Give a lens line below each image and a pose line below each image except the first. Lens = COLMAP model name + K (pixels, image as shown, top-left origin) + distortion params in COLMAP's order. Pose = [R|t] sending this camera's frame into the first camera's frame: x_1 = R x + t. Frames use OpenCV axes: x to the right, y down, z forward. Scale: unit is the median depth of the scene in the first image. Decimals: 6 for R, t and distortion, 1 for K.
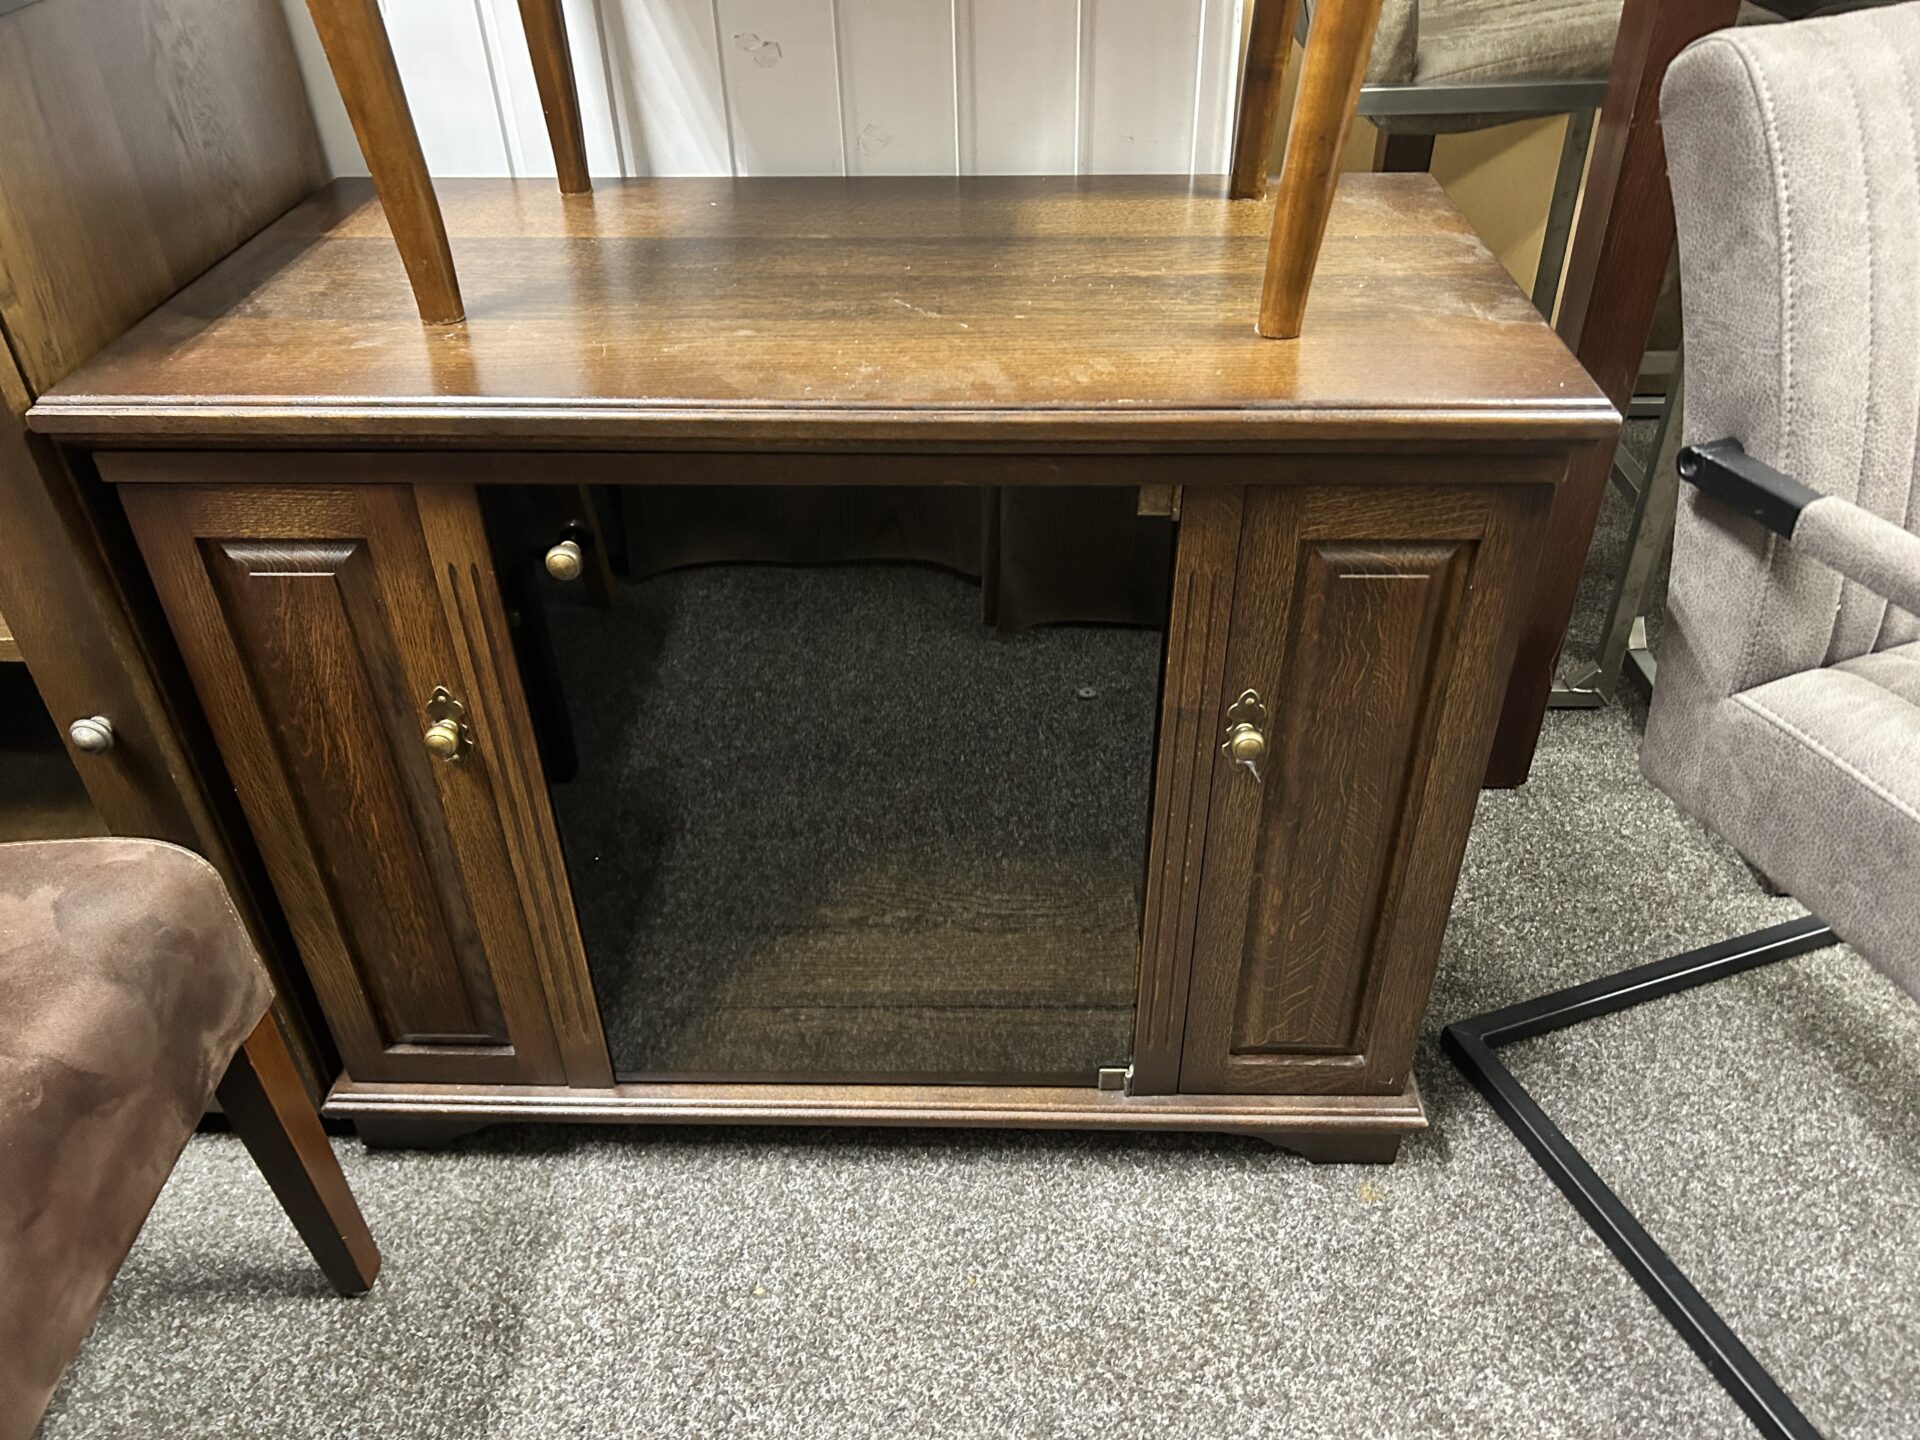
lens RADIAL K [[1452.2, 0, 968.5], [0, 1452.2, 716.9], [0, 0, 1]] dist [0.004293, -0.010602]
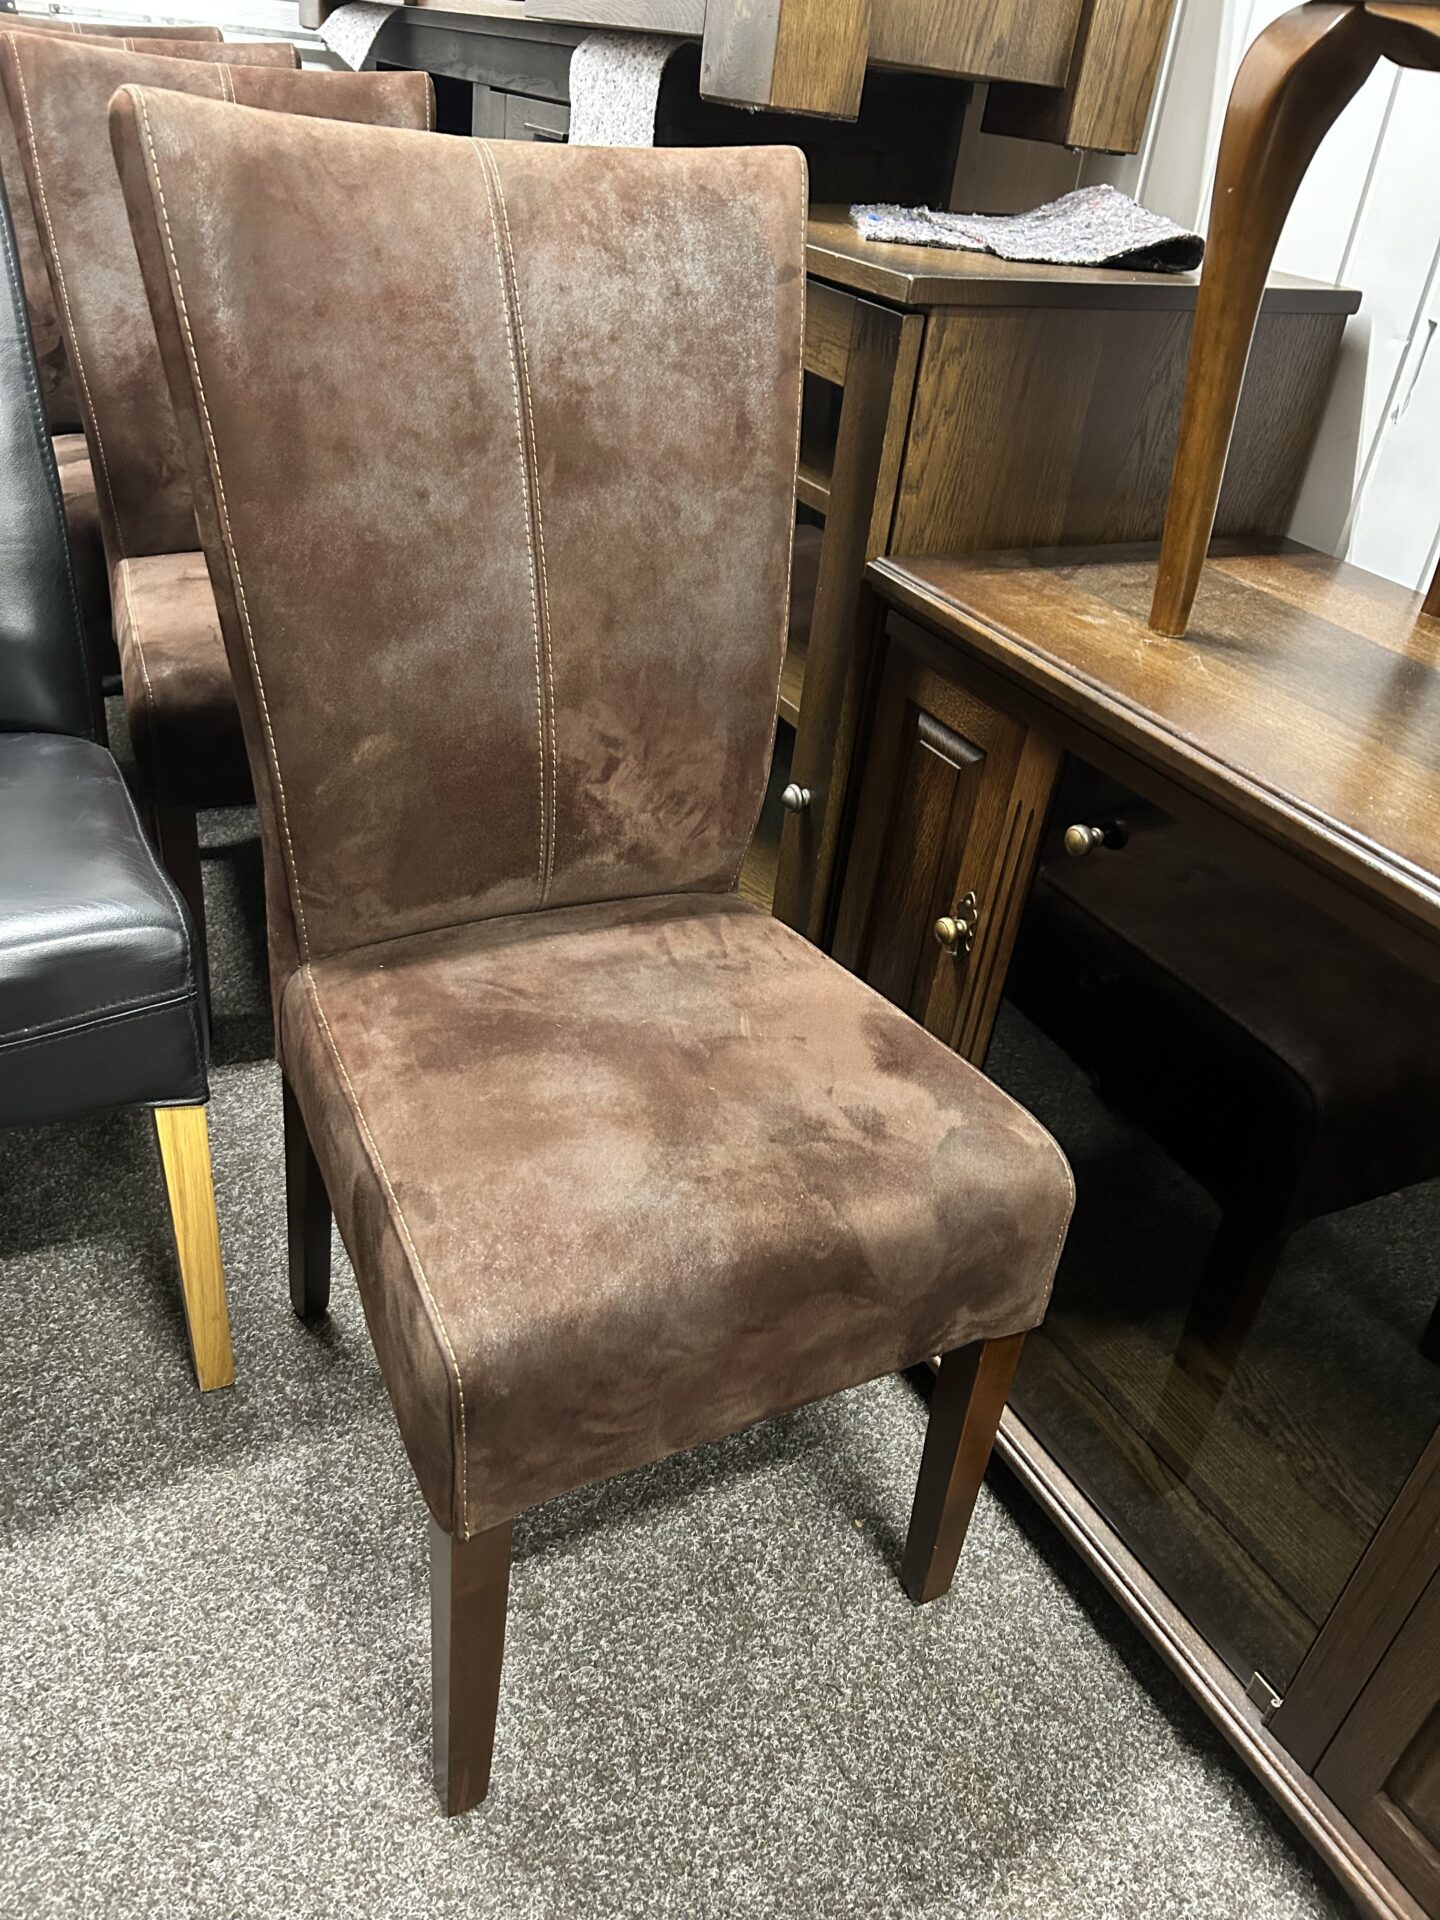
lens RADIAL K [[1452.2, 0, 732.2], [0, 1452.2, 968.9], [0, 0, 1]] dist [0.004293, -0.010602]
pose [[0.491635, 0.522607, -0.696546, 0.353369], [-0.599505, 0.783276, 0.164537, -0.044410], [0.631576, 0.336691, 0.698392, 0.063596]]
